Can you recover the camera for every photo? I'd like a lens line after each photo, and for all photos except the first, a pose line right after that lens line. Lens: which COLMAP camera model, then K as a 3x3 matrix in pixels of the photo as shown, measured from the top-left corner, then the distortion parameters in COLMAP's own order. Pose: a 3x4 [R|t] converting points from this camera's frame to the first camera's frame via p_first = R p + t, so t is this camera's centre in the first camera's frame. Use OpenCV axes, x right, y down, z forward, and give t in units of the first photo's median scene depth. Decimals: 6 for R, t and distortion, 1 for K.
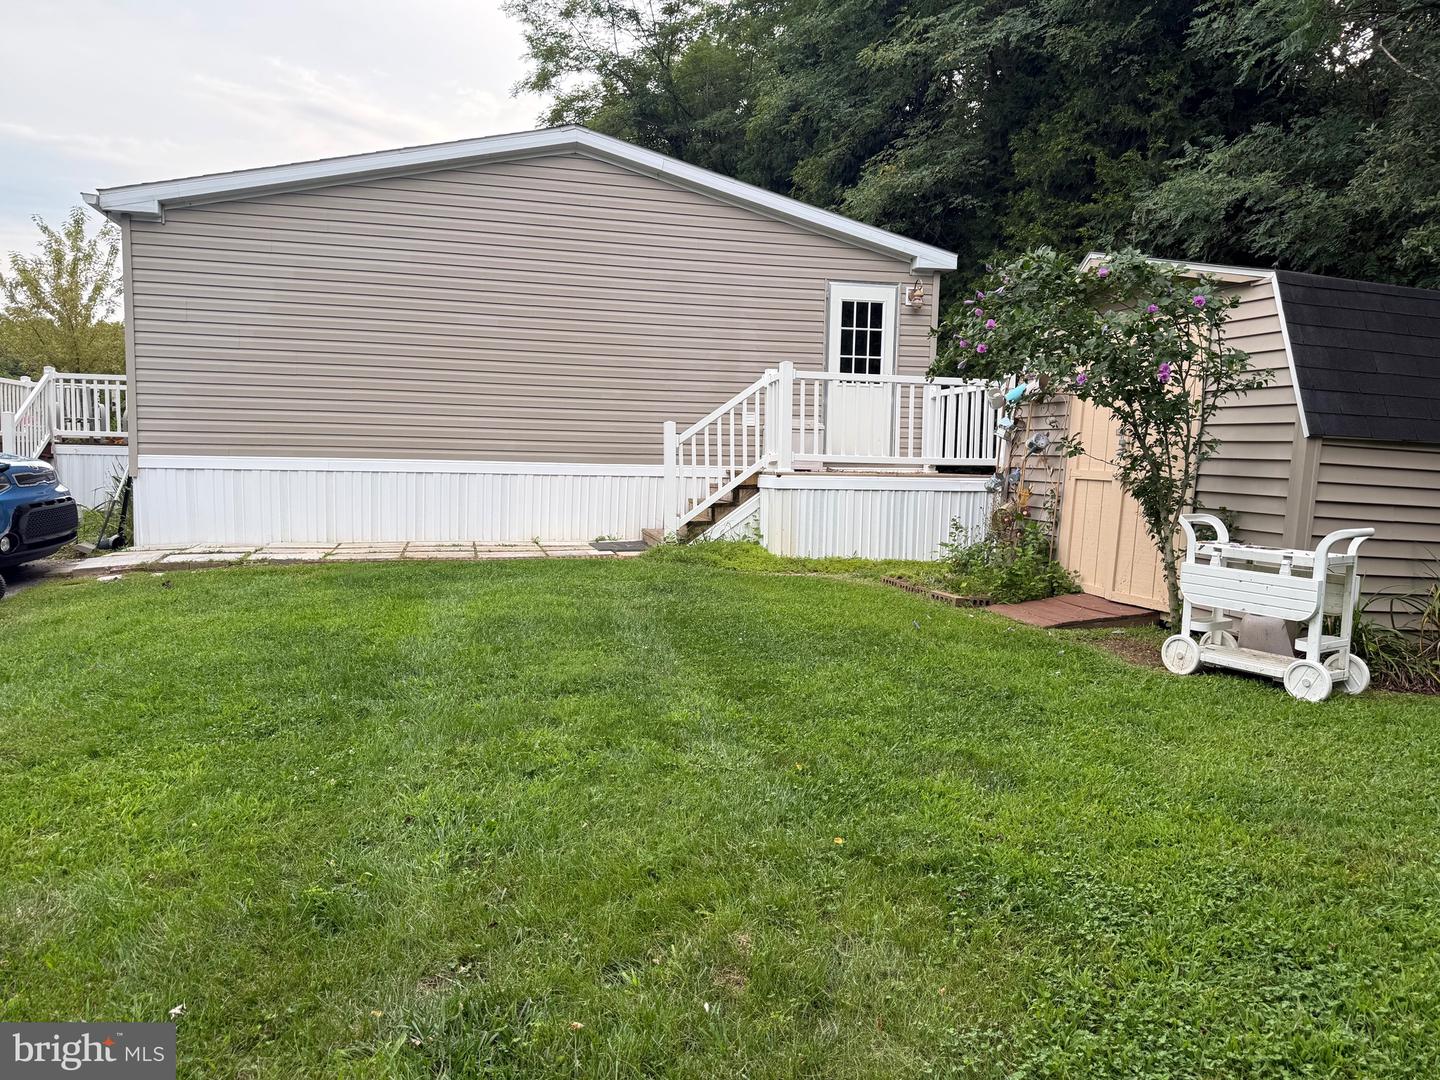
lens RADIAL K [[1018.8, 0, 720.0], [0, 1018.8, 540.0], [0, 0, 1]] dist [0.148874, -0.220364]
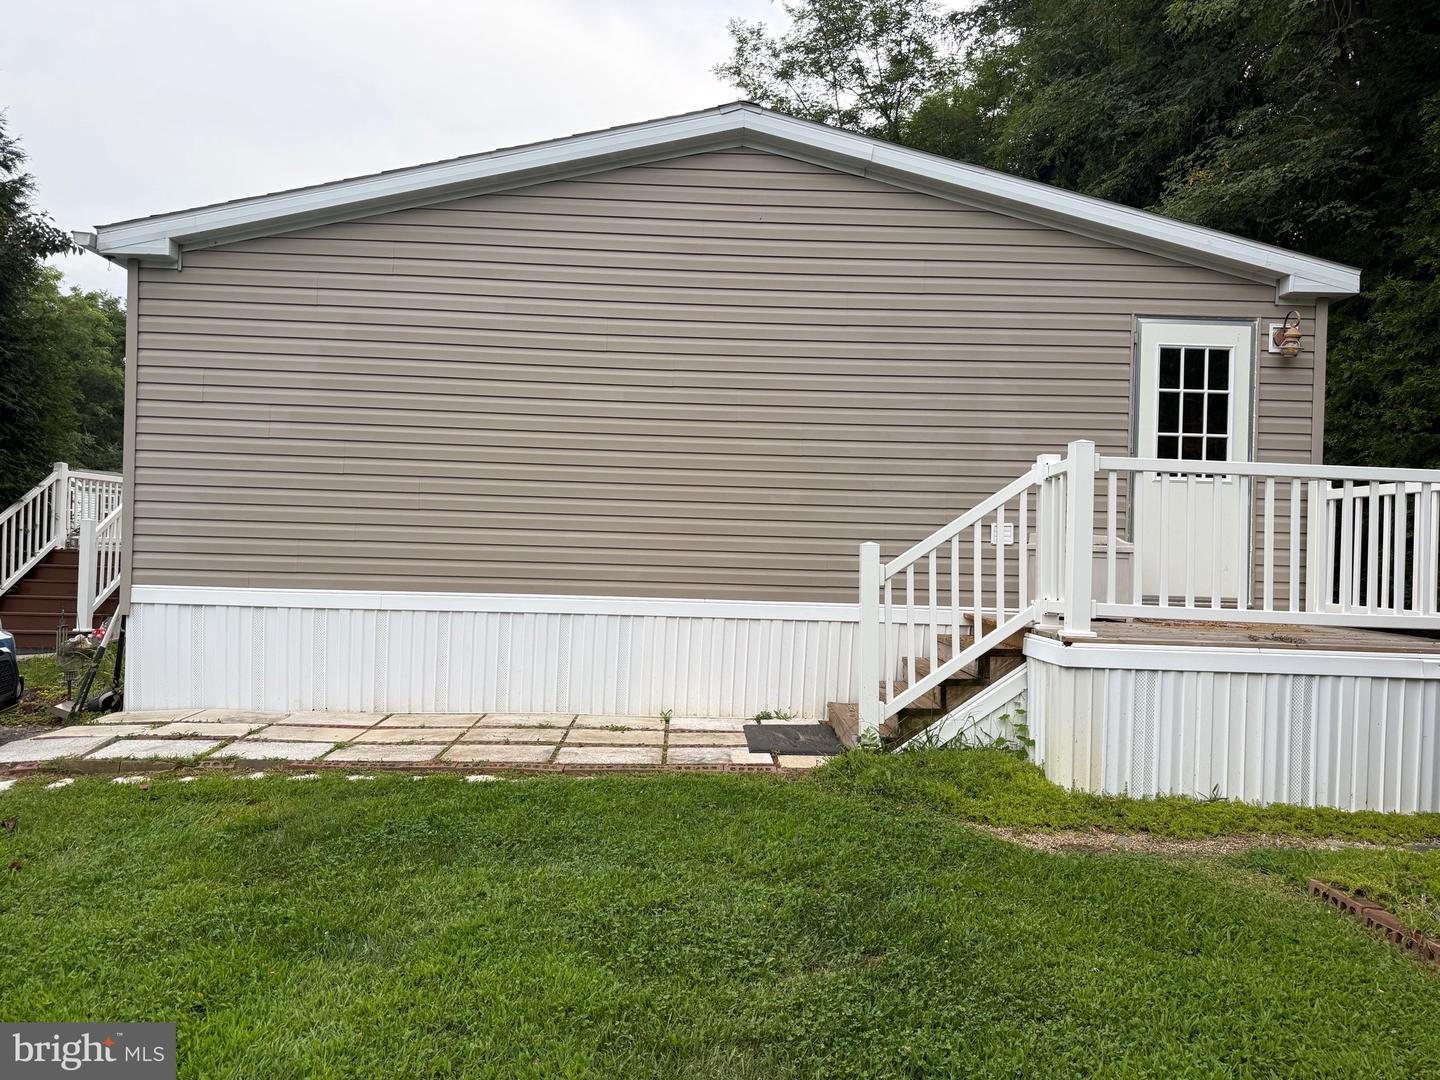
lens RADIAL K [[1014.8, 0, 694.2], [0, 1014.8, 555.1], [0, 0, 1]] dist [0.107833, -0.173759]
pose [[0.970936, 0.013500, -0.238960, -0.006120], [-0.030592, 0.997219, -0.067961, -0.057240], [0.237378, 0.073296, 0.968648, 0.348467]]
